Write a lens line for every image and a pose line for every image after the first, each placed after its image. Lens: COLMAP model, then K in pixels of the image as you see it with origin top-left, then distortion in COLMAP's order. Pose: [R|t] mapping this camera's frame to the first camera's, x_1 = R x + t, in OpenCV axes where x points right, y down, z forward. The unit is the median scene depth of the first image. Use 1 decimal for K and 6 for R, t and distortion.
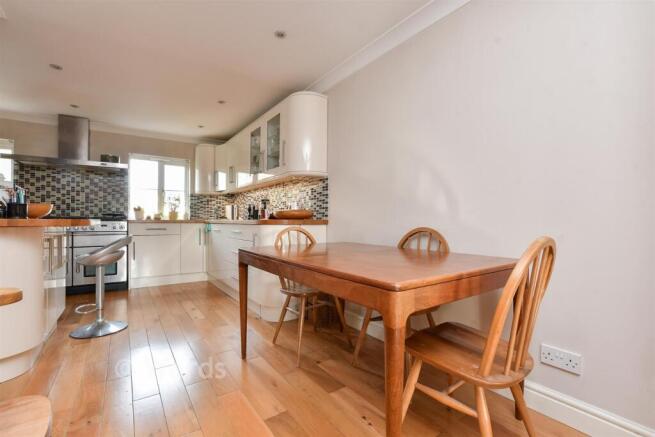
lens RADIAL K [[296.1, 0, 324.7], [0, 296.1, 219.0], [0, 0, 1]] dist [-0.013536, -0.000045]
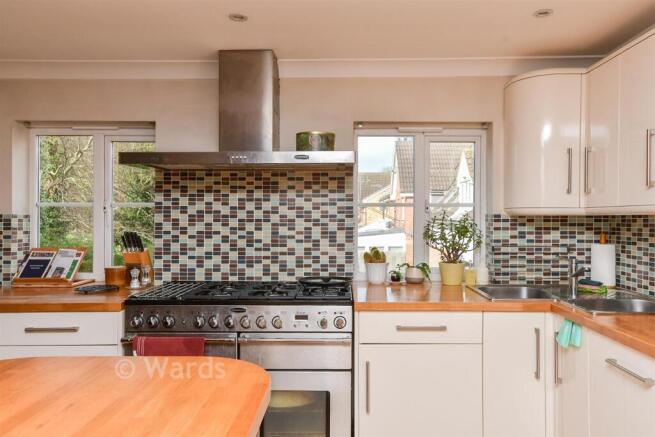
lens RADIAL K [[474.1, 0, 327.8], [0, 474.1, 217.2], [0, 0, 1]] dist [-0.008241, -0.000929]
pose [[0.806970, -0.000957, -0.590592, -0.337402], [-0.000240, 0.999998, -0.001949, -0.100241], [0.590593, 0.001715, 0.806968, 0.490278]]
